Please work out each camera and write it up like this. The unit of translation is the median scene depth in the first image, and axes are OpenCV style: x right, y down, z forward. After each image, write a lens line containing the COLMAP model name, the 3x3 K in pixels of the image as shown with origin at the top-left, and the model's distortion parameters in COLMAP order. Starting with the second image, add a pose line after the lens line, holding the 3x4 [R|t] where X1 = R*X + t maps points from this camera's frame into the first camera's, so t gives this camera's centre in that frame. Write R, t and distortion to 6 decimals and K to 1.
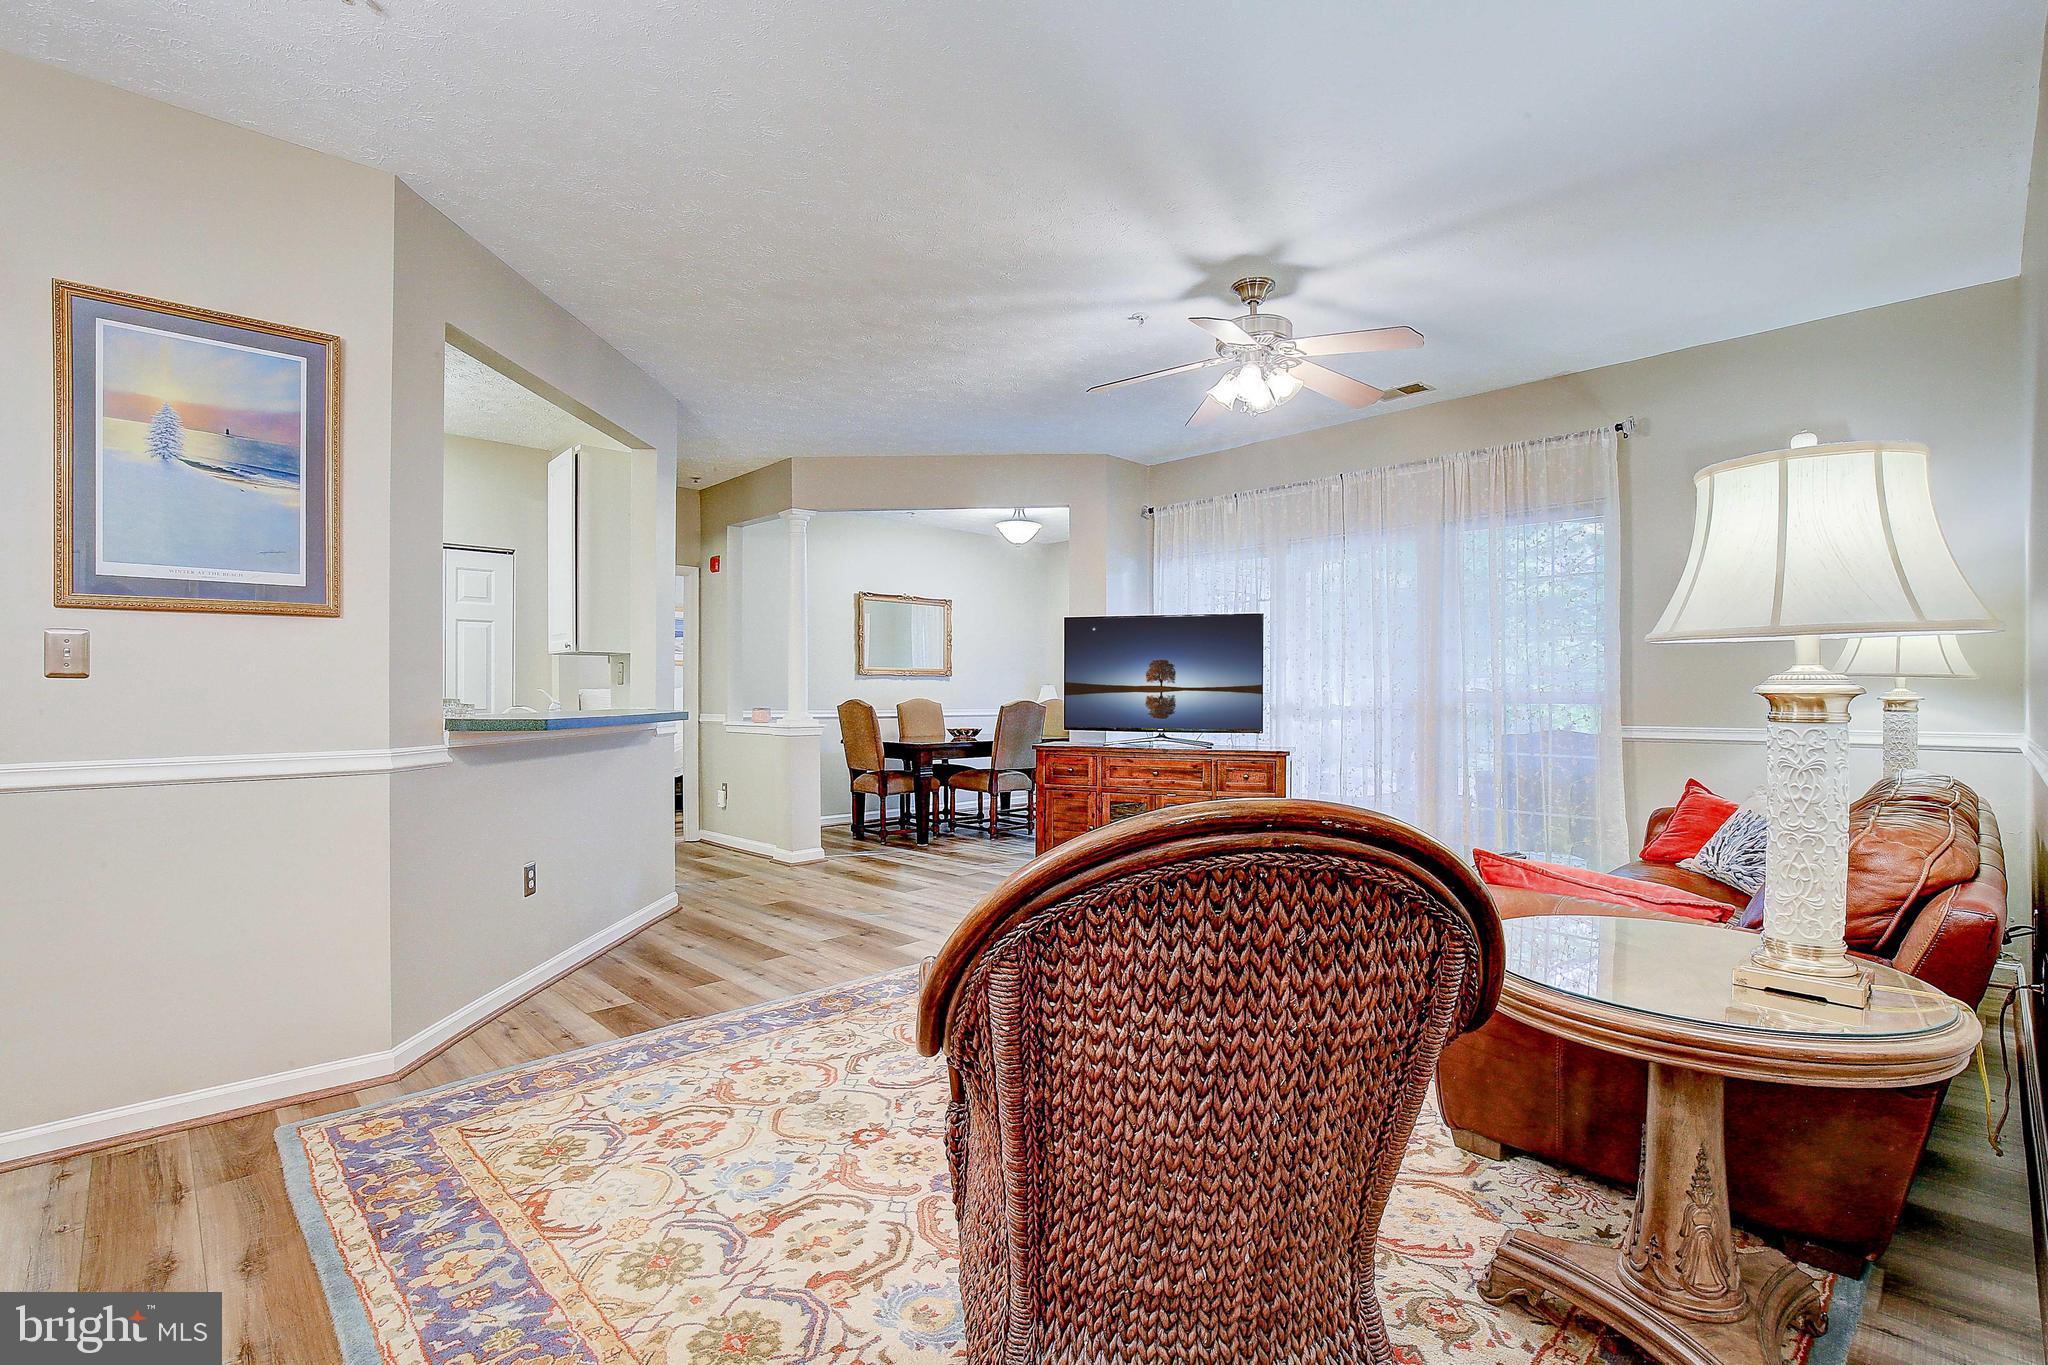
lens RADIAL K [[943.7, 0, 1051.1], [0, 943.7, 694.9], [0, 0, 1]] dist [-0.018327, 0.000415]
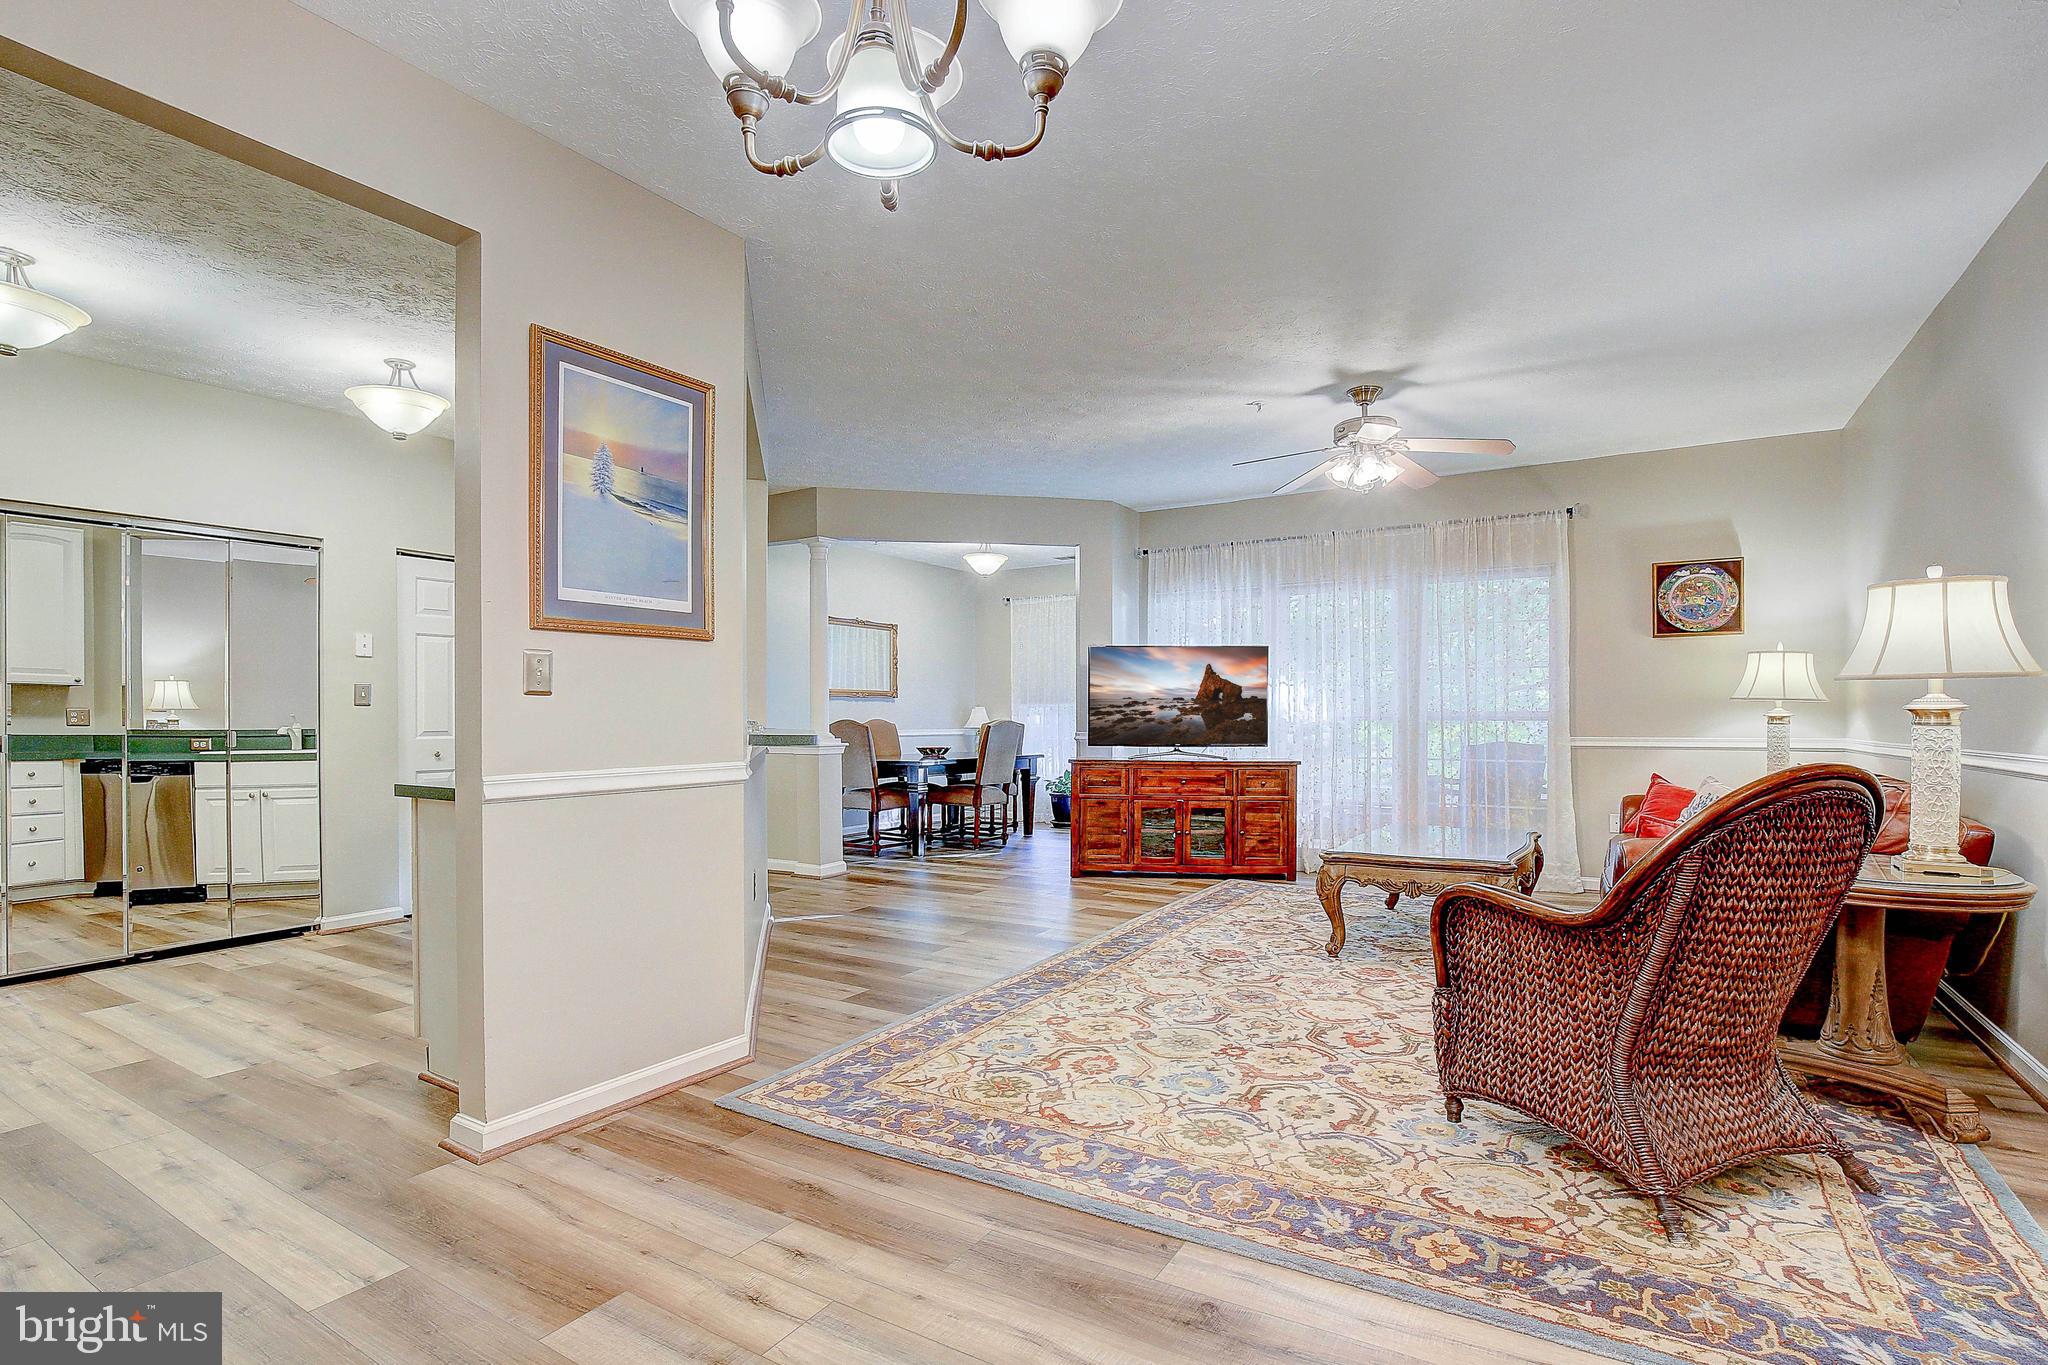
lens RADIAL K [[939.1, 0, 1060.5], [0, 939.1, 719.3], [0, 0, 1]] dist [-0.014930, 0.000082]
pose [[0.970942, -0.001528, 0.239310, -0.586056], [0.000940, 0.999996, 0.002571, 0.005650], [-0.239313, -0.002271, 0.970940, -0.157217]]
